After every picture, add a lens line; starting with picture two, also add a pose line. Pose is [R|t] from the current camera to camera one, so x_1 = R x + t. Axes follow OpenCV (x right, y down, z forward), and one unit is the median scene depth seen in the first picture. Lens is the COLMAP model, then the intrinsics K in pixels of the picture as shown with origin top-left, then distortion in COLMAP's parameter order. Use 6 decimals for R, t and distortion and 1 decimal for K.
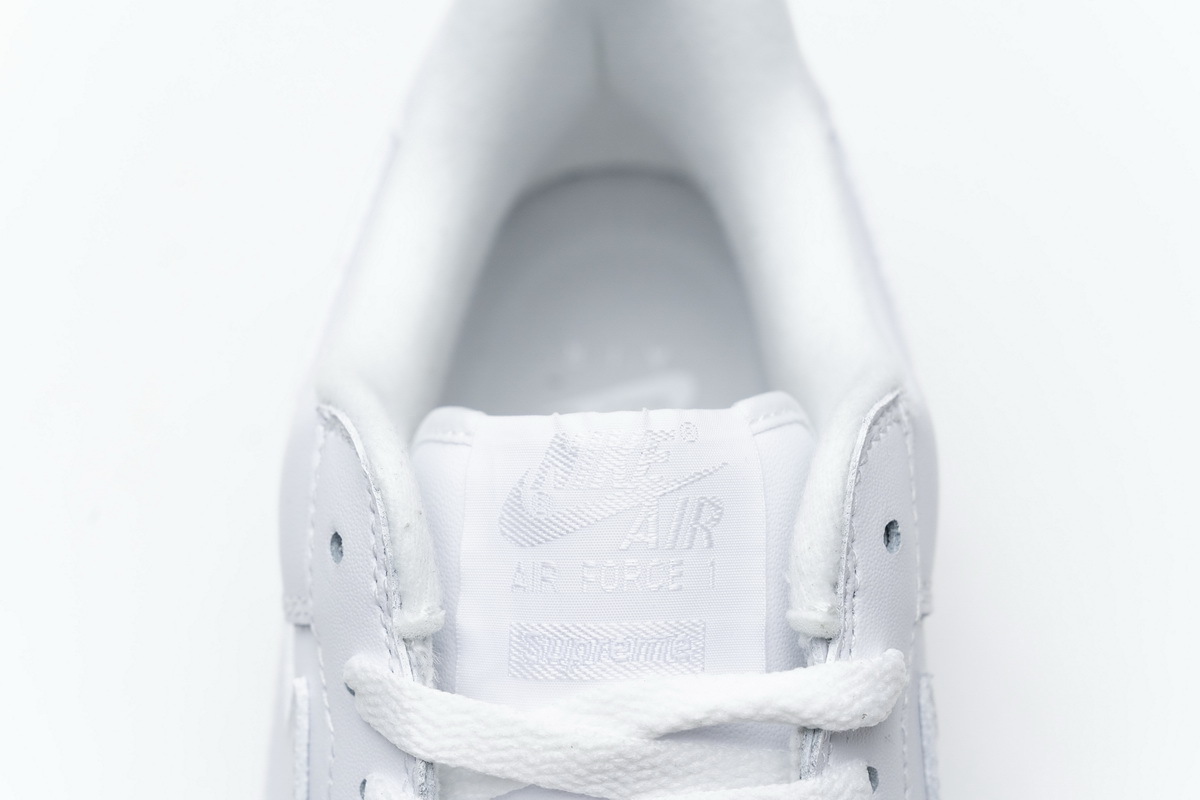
lens RADIAL K [[2376.9, 0, 597.6], [0, 2376.9, 396.1], [0, 0, 1]] dist [0.021128, 0.000000]
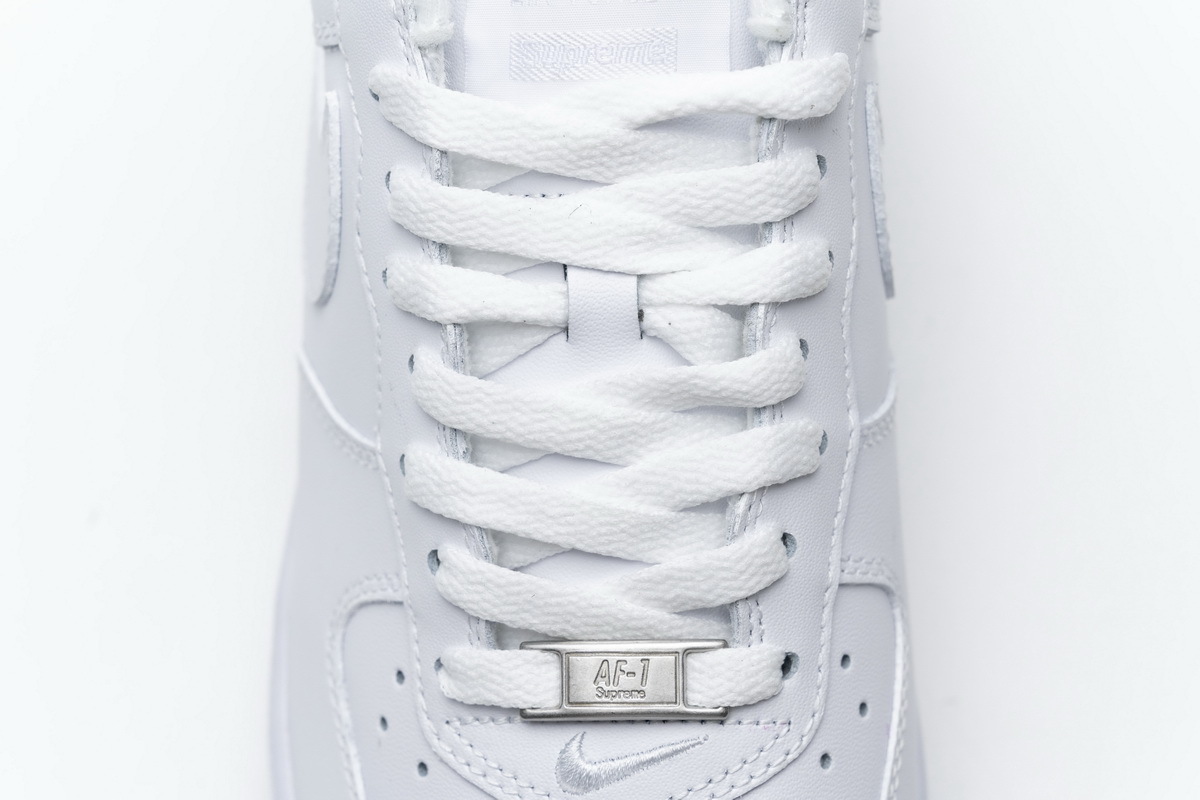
lens RADIAL K [[2376.9, 0, 605.9], [0, 2376.9, 408.2], [0, 0, 1]] dist [0.021128, 0.000000]
pose [[0.999925, -0.010018, -0.007106, 0.016713], [0.011183, 0.981836, 0.189403, 0.056304], [0.005079, -0.189468, 0.981874, -0.179977]]
